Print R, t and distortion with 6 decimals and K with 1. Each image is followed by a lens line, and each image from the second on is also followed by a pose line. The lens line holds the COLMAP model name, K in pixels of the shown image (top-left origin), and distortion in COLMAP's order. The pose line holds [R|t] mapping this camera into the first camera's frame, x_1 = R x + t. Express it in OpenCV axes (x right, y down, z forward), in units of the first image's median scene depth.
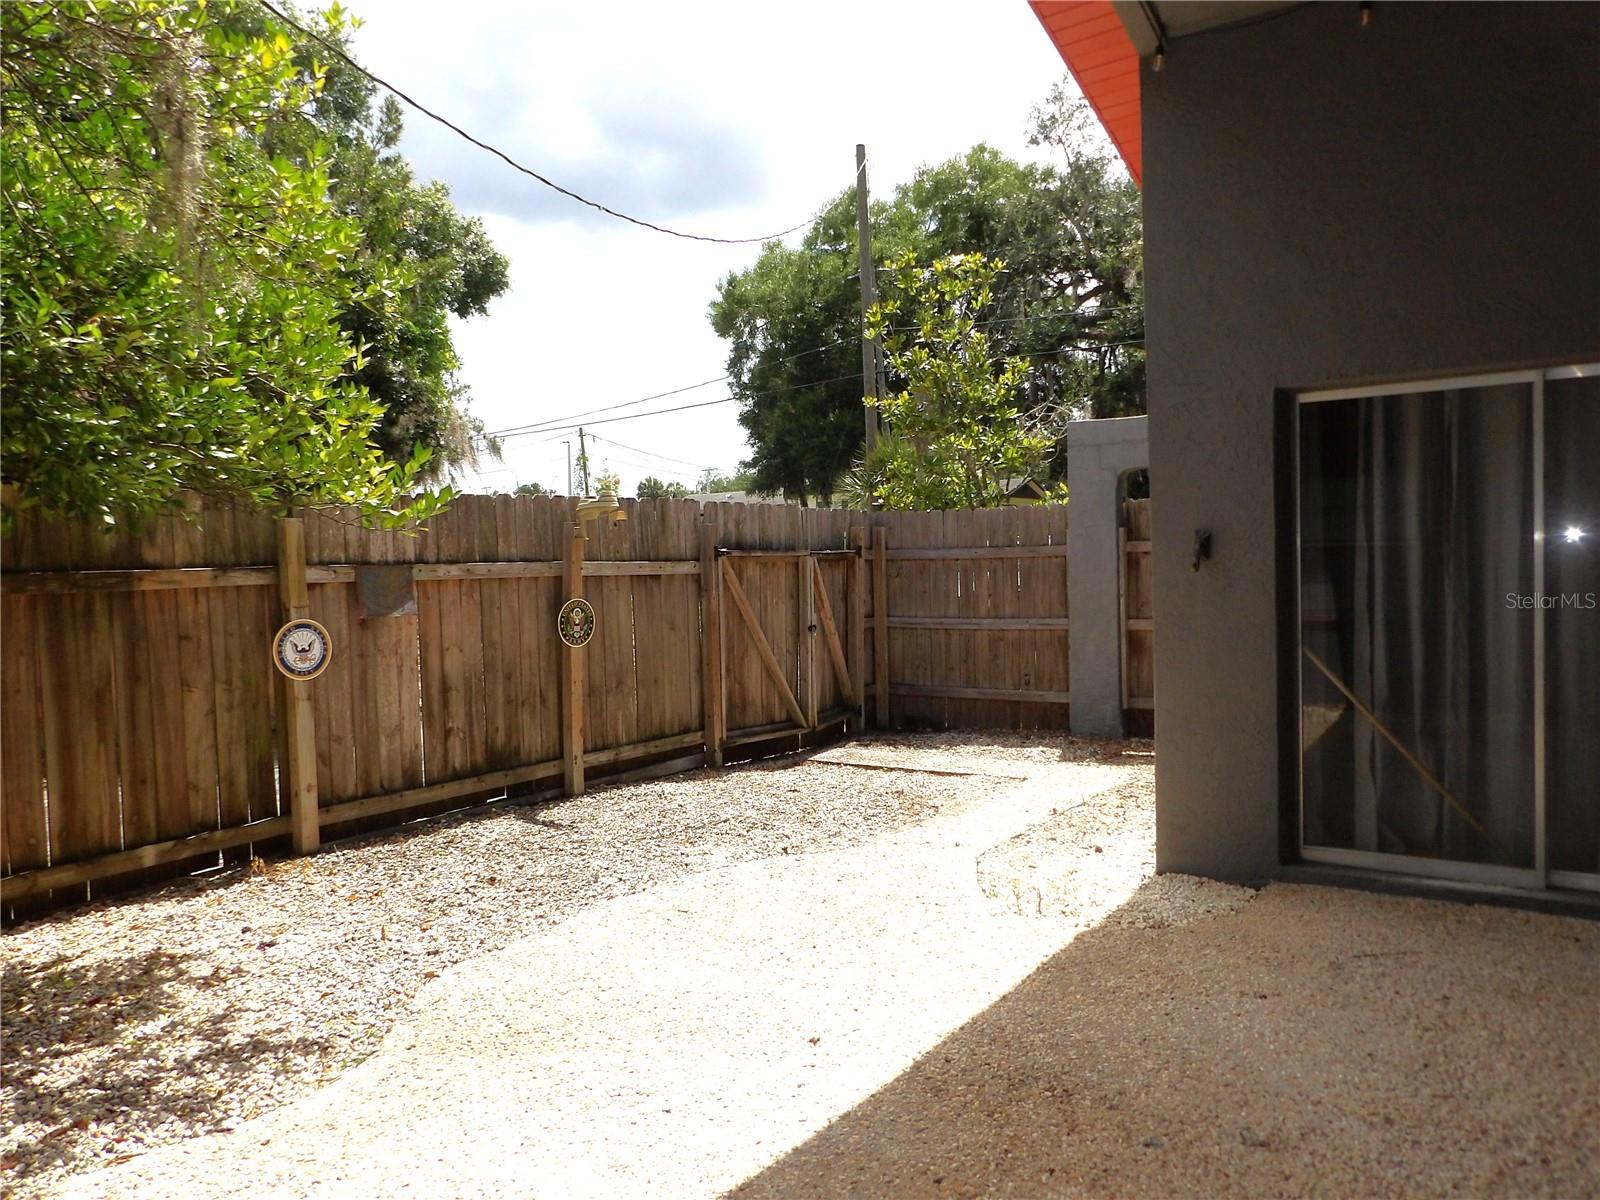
lens RADIAL K [[1134.2, 0, 789.8], [0, 1134.2, 602.8], [0, 0, 1]] dist [-0.023928, 0.038182]
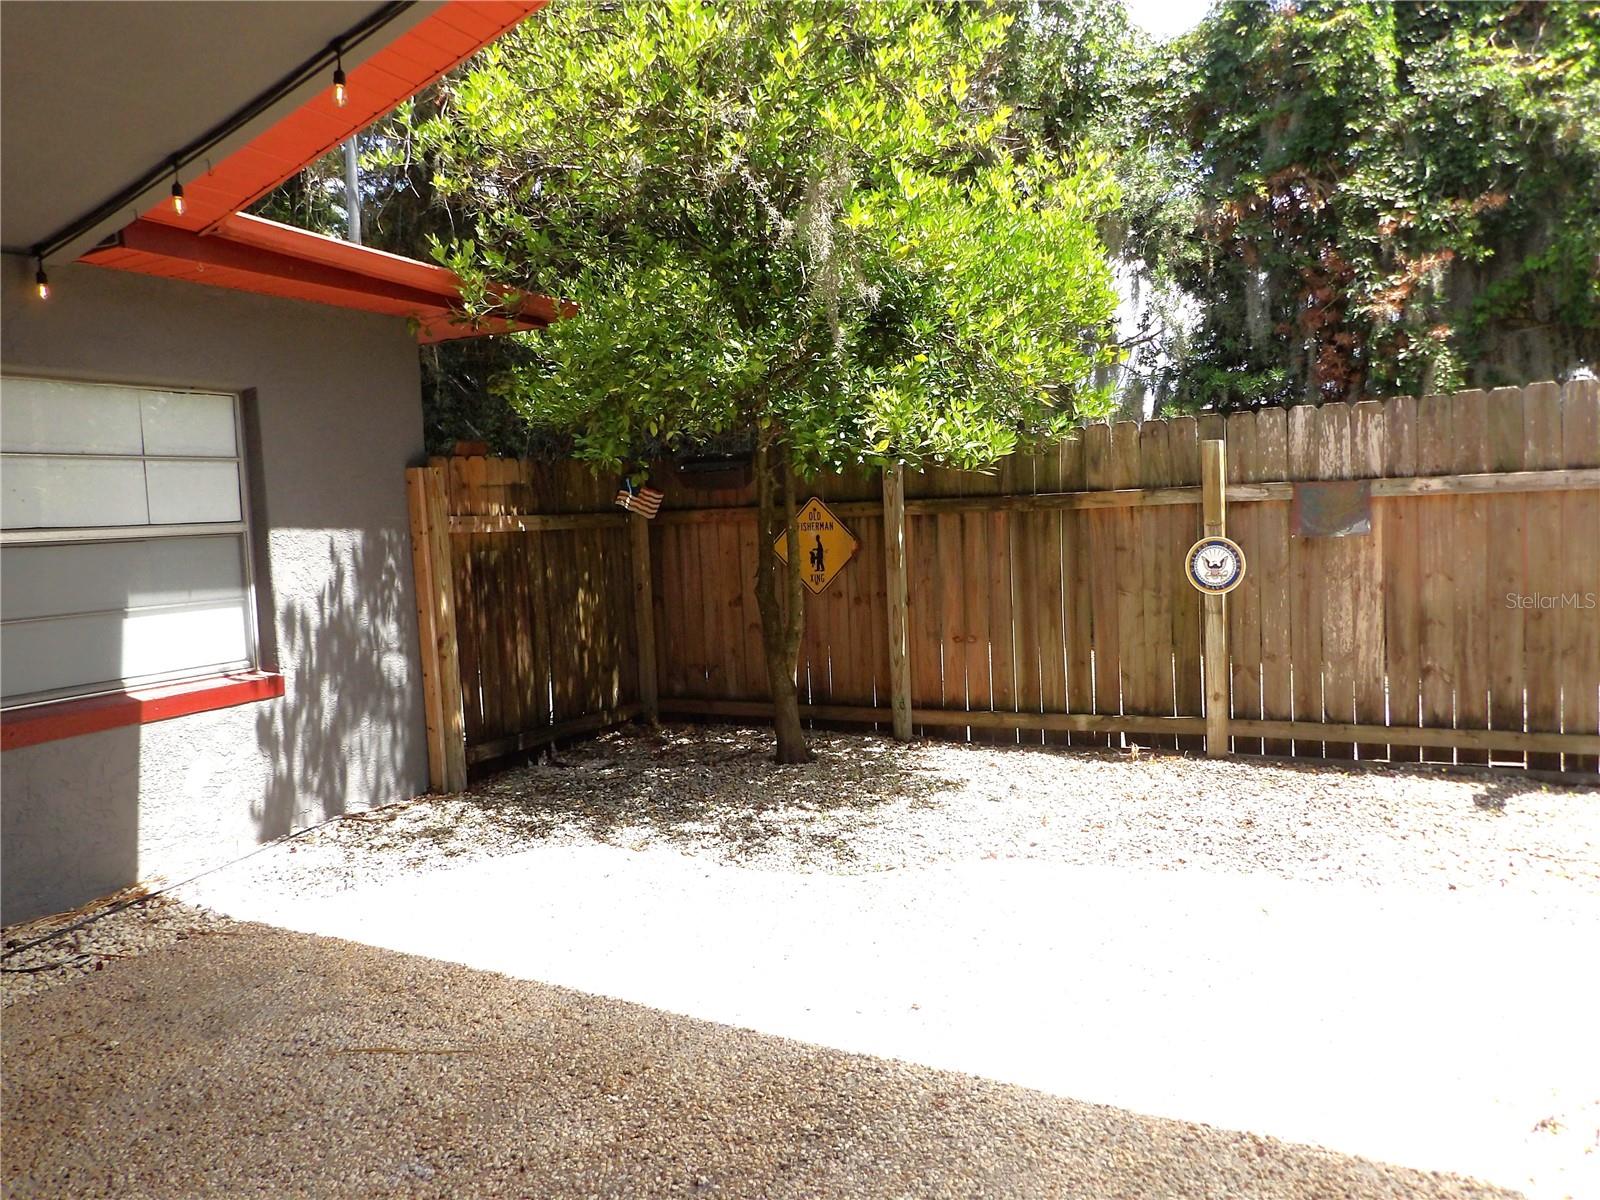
lens RADIAL K [[1134.2, 0, 785.2], [0, 1134.2, 599.3], [0, 0, 1]] dist [-0.023928, 0.038182]
pose [[0.153389, 0.096763, -0.983417, 0.544774], [0.004036, 0.995124, 0.098544, -0.032482], [0.988158, -0.019085, 0.152250, 0.444561]]
